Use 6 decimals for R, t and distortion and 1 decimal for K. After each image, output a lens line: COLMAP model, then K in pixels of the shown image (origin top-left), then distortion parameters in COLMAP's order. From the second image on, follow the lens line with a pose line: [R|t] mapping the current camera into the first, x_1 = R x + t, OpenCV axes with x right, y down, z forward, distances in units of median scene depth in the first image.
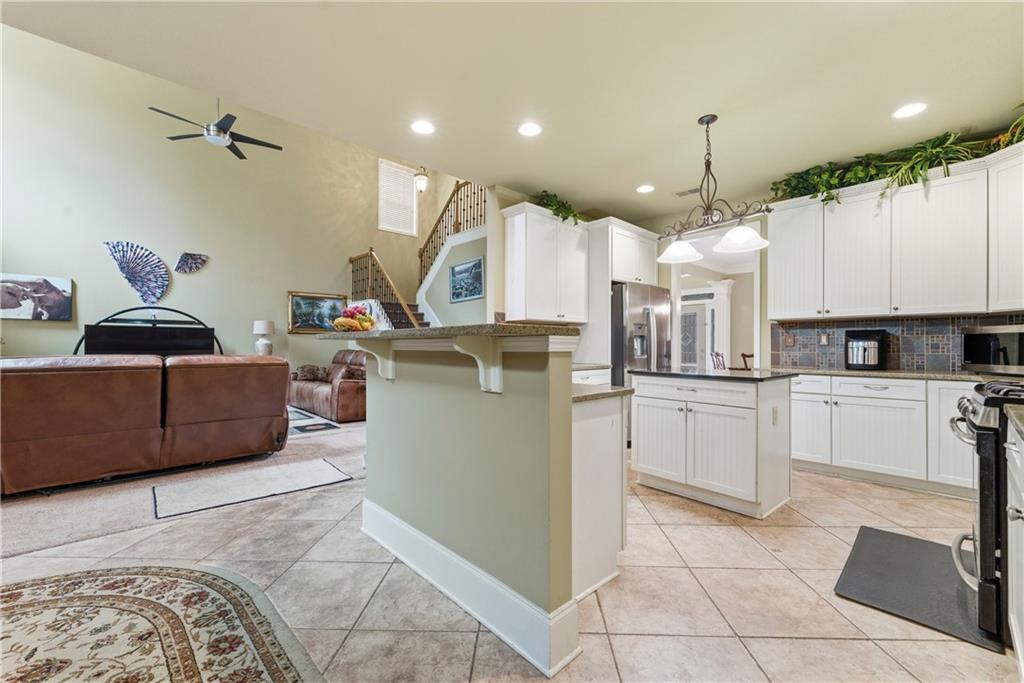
lens RADIAL K [[412.6, 0, 510.1], [0, 412.6, 345.2], [0, 0, 1]] dist [-0.001900, -0.000531]
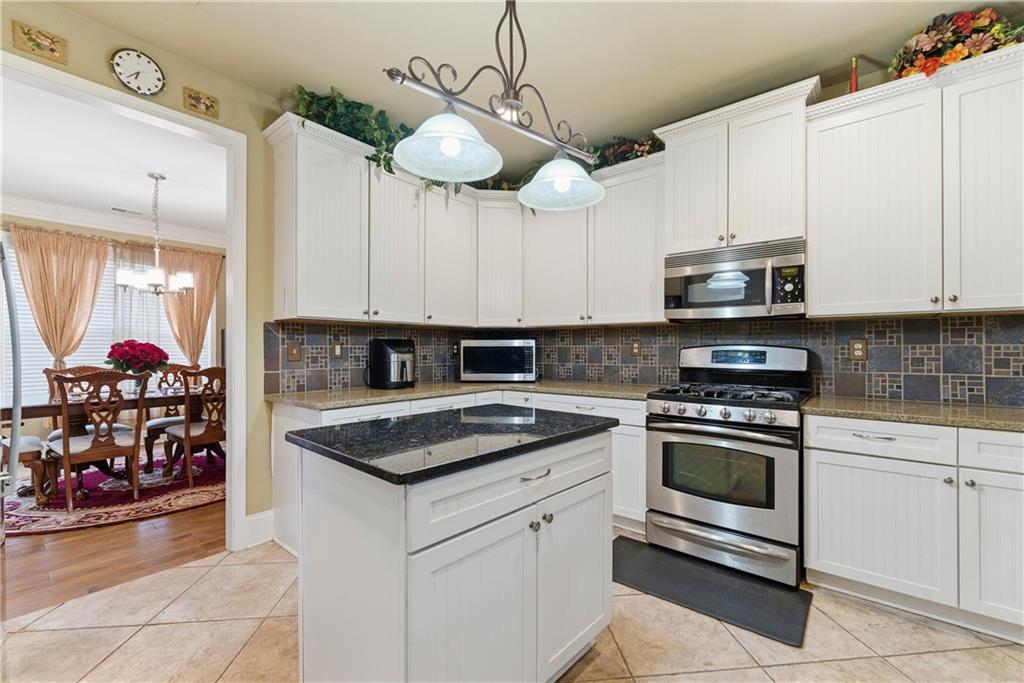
lens RADIAL K [[412.6, 0, 528.6], [0, 412.6, 347.0], [0, 0, 1]] dist [-0.001900, -0.000531]
pose [[-0.172753, -0.010510, 0.984909, 0.001328], [-0.006987, 0.999931, 0.009444, -0.028957], [-0.984940, -0.005250, -0.172814, 0.814459]]
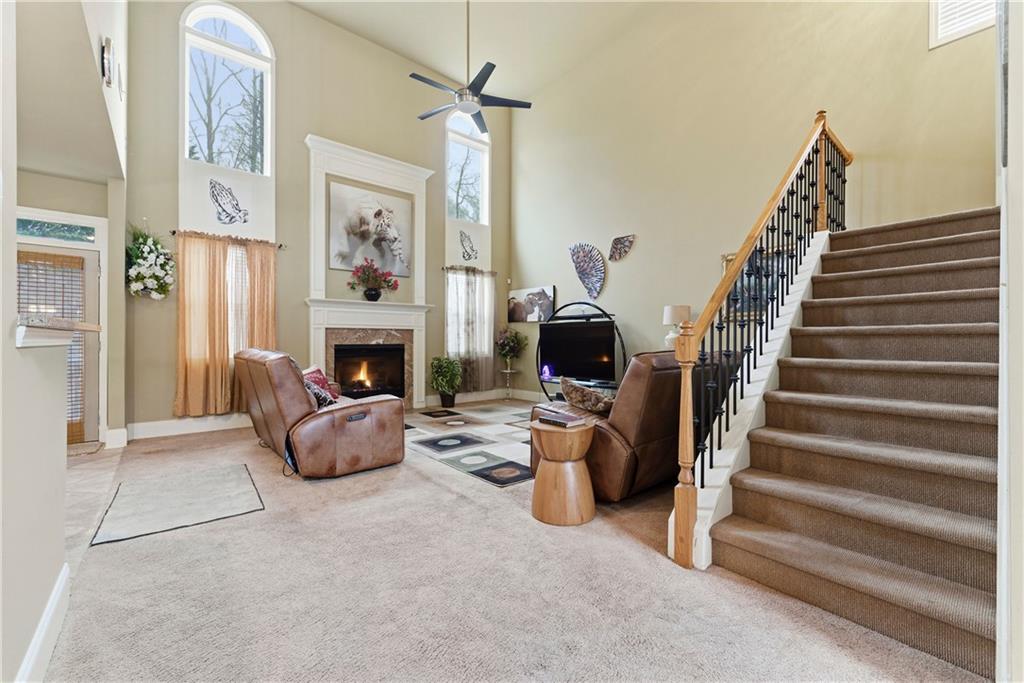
lens RADIAL K [[412.6, 0, 517.6], [0, 412.6, 339.6], [0, 0, 1]] dist [-0.001900, -0.000531]
pose [[-0.034635, -0.002990, -0.999396, 0.205952], [0.003976, 0.999987, -0.003130, -0.001186], [0.999392, -0.004082, -0.034623, 1.414372]]
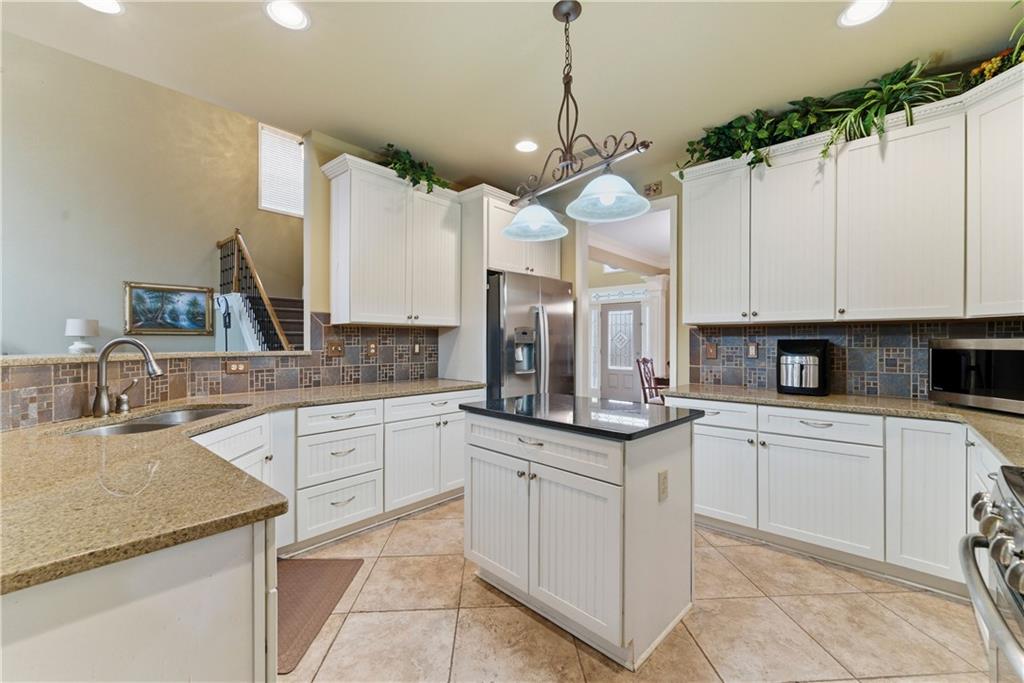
lens RADIAL K [[412.6, 0, 510.6], [0, 412.6, 342.3], [0, 0, 1]] dist [-0.001900, -0.000531]
pose [[0.996177, -0.000328, 0.087360, 0.255705], [0.000076, 0.999996, 0.002882, -0.031742], [-0.087361, -0.002864, 0.996173, 0.286722]]
